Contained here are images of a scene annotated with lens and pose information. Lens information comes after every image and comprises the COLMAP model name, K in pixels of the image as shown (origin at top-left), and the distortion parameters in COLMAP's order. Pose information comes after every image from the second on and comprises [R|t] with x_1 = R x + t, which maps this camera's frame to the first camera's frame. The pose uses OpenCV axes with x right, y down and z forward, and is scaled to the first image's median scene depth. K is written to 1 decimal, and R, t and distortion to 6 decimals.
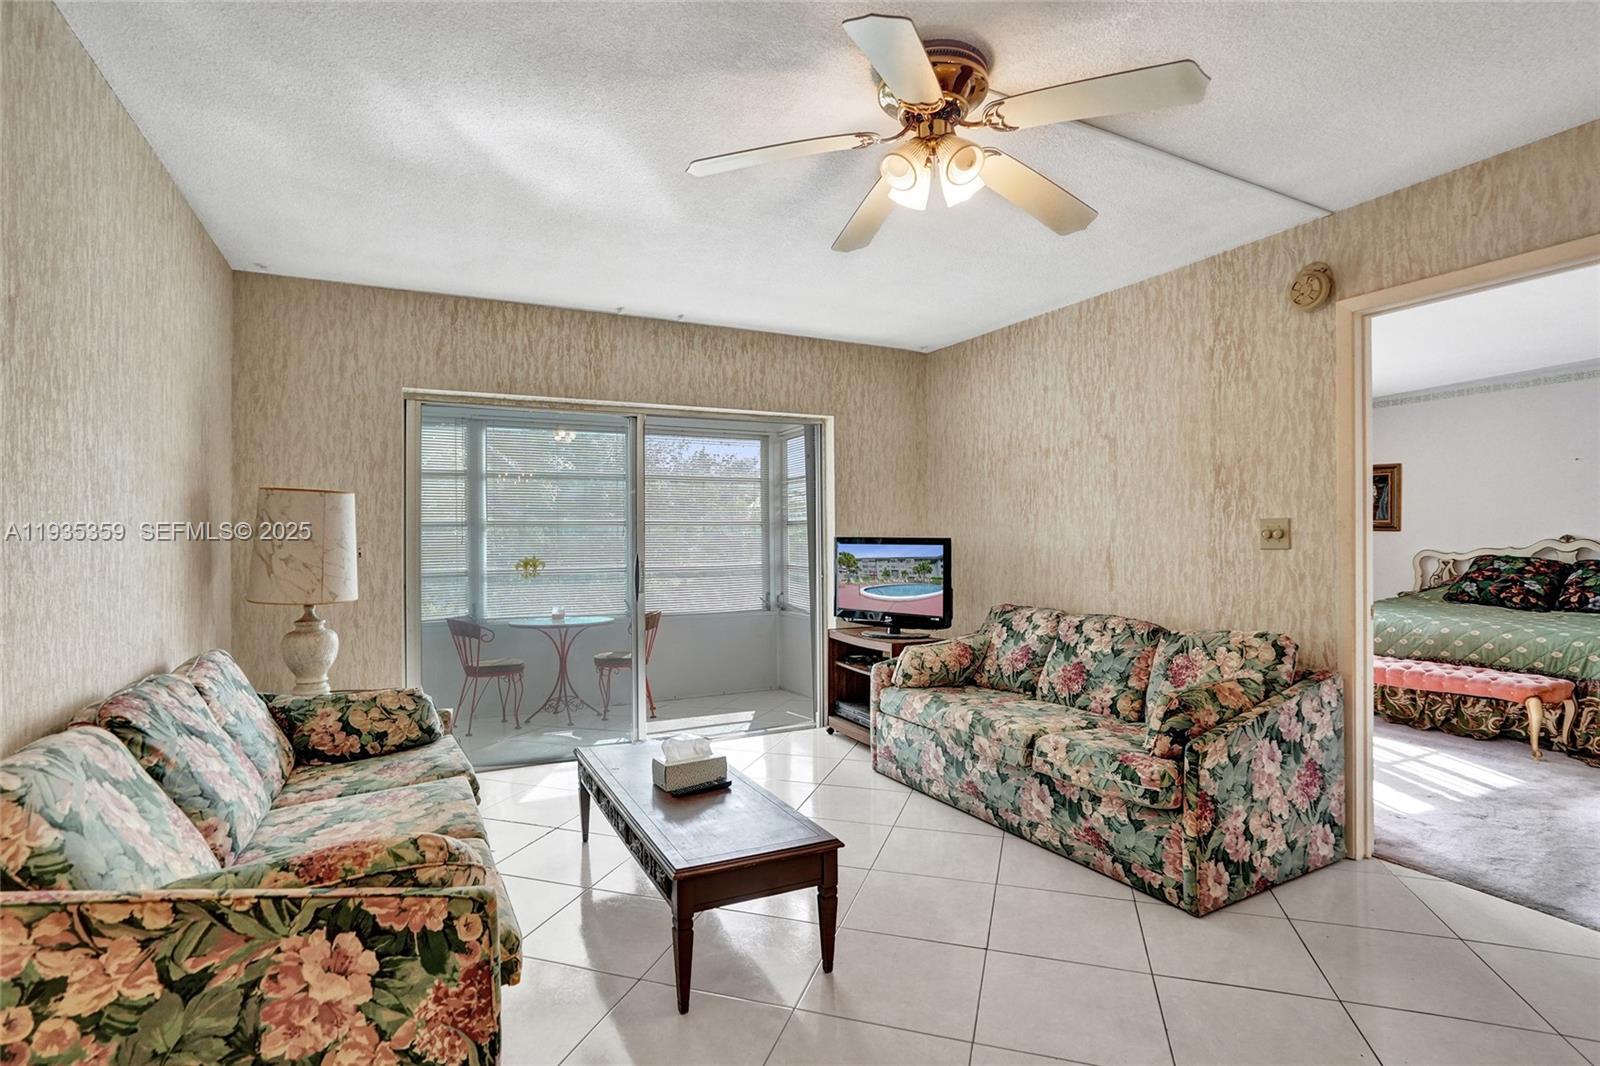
lens RADIAL K [[779.5, 0, 805.3], [0, 779.5, 538.4], [0, 0, 1]] dist [-0.056141, 0.034108]
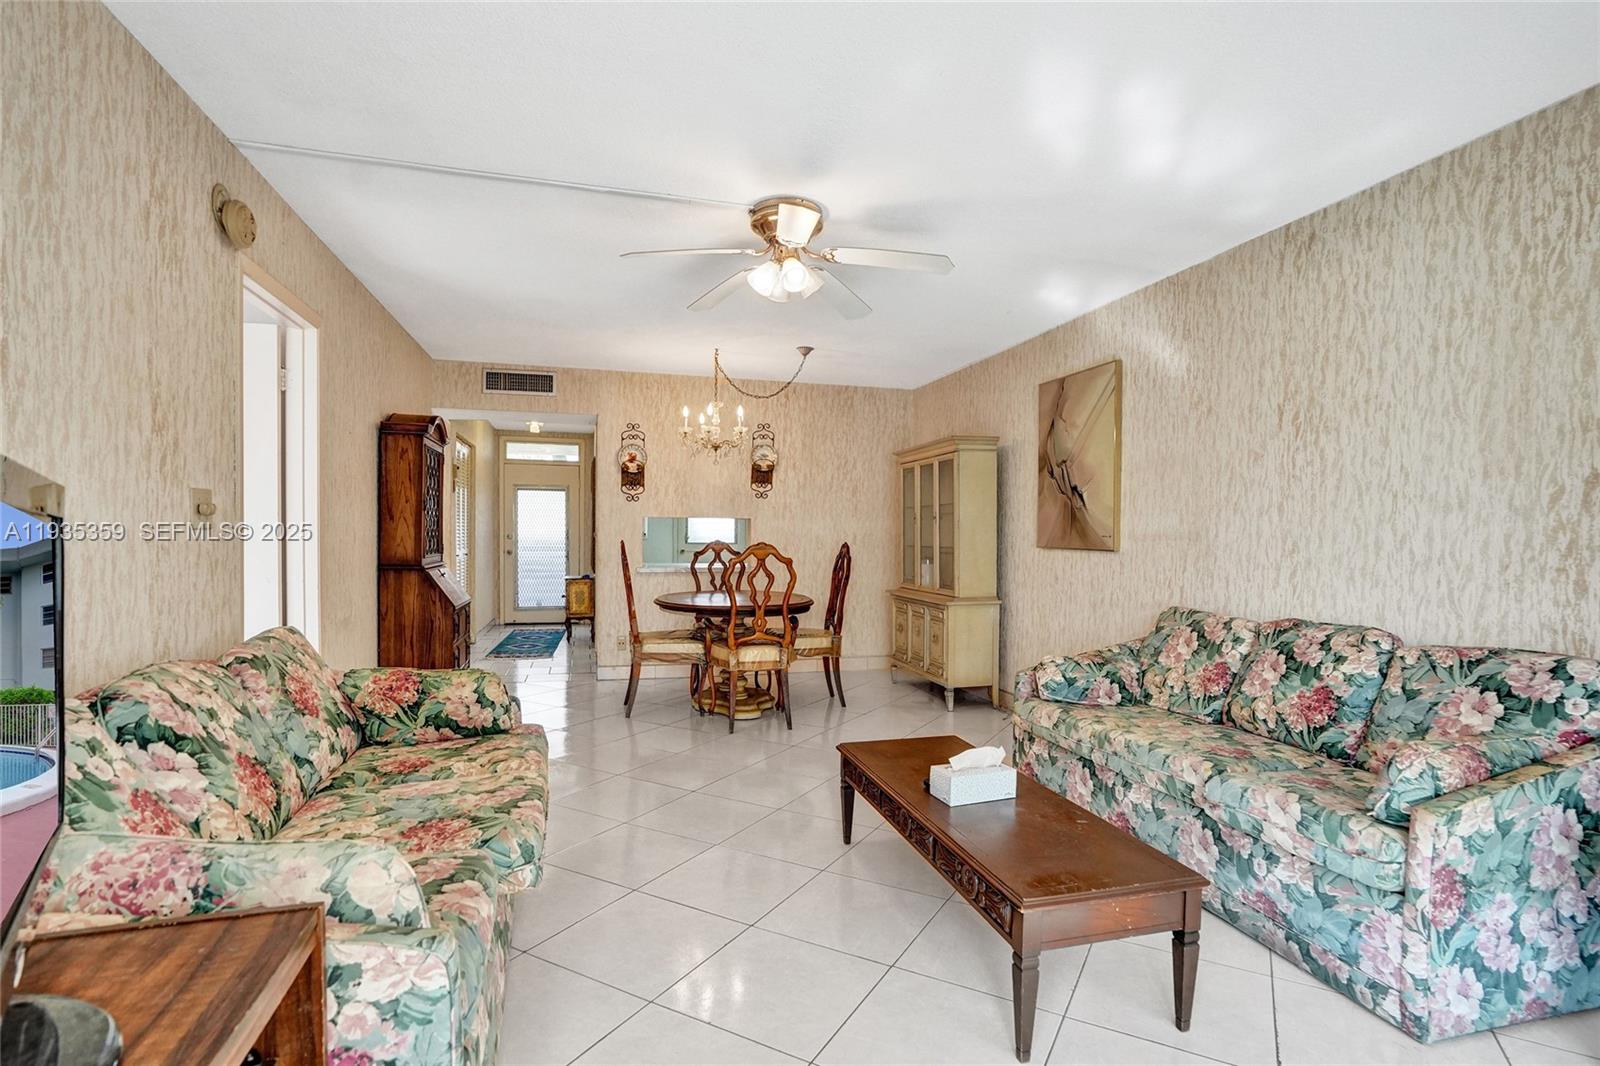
lens RADIAL K [[790.3, 0, 805.7], [0, 790.3, 546.3], [0, 0, 1]] dist [-0.043096, 0.023054]
pose [[-0.977770, -0.006051, 0.209594, -0.105026], [-0.003756, 0.999929, 0.011345, 0.016089], [-0.209648, 0.010306, -0.977723, 1.312717]]
